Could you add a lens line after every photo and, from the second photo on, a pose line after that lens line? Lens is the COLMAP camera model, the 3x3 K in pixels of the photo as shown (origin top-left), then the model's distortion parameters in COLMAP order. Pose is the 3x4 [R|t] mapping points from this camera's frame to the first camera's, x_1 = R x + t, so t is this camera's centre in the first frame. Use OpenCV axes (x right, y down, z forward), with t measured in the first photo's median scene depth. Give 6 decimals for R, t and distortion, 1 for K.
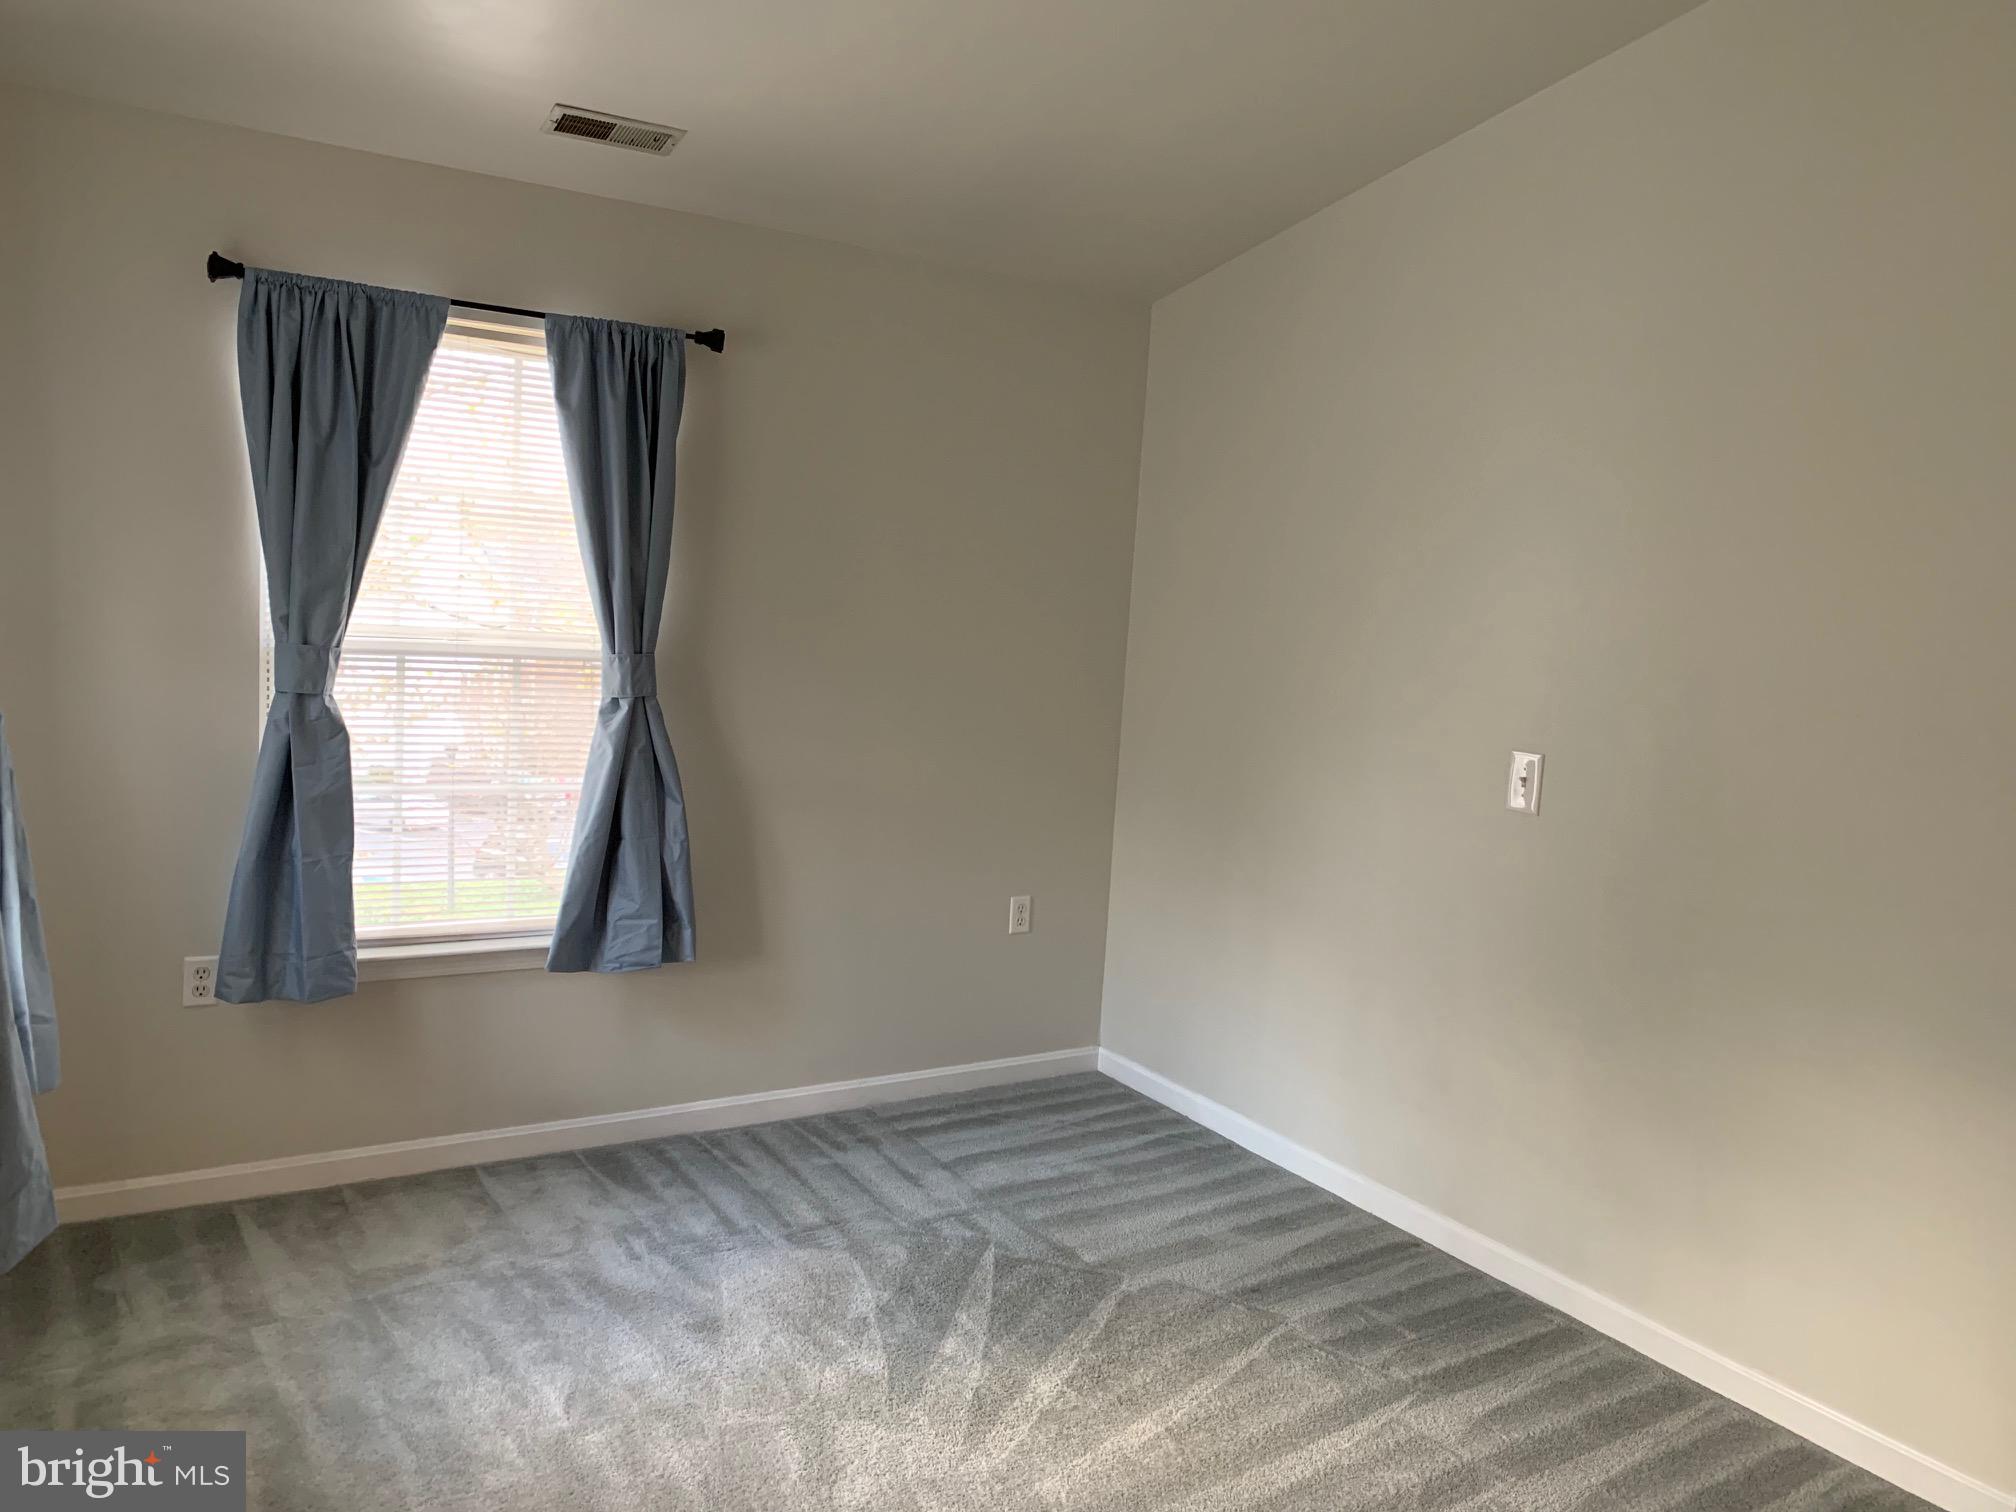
lens RADIAL K [[1562.2, 0, 1008.0], [0, 1562.2, 756.0], [0, 0, 1]] dist [0.002971, 0.002960]
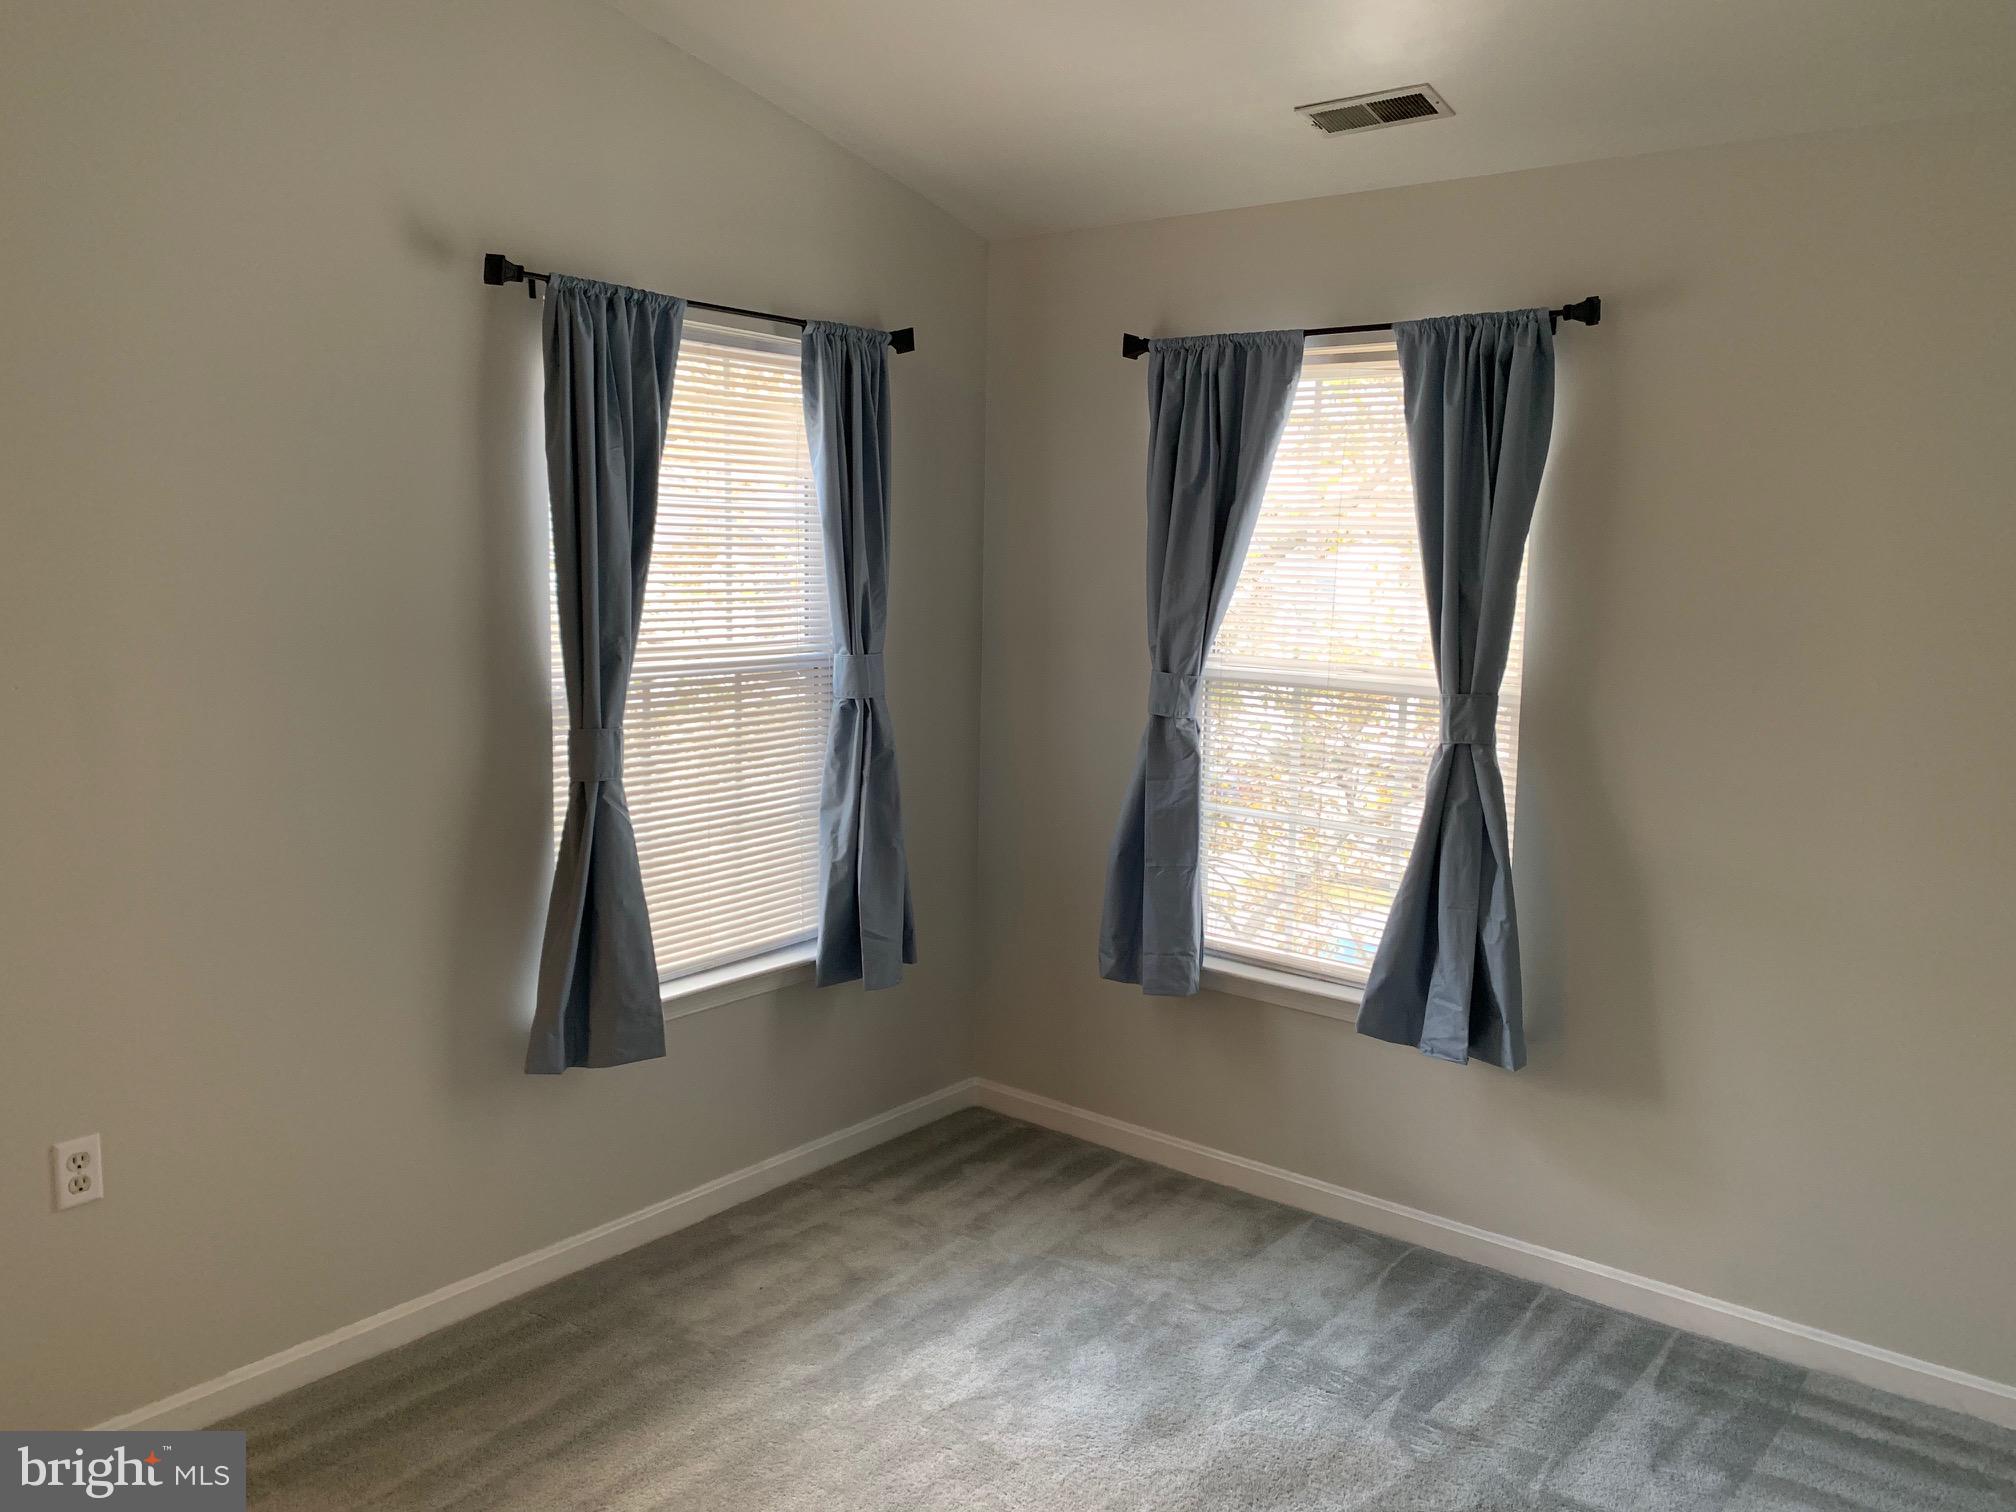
lens RADIAL K [[1520.2, 0, 1008.0], [0, 1520.2, 756.0], [0, 0, 1]] dist [0.048853, -0.034633]
pose [[0.343947, 0.065323, -0.936714, 0.497680], [-0.115200, 0.992977, 0.026947, -0.026159], [0.931896, 0.098641, 0.349056, 0.497361]]
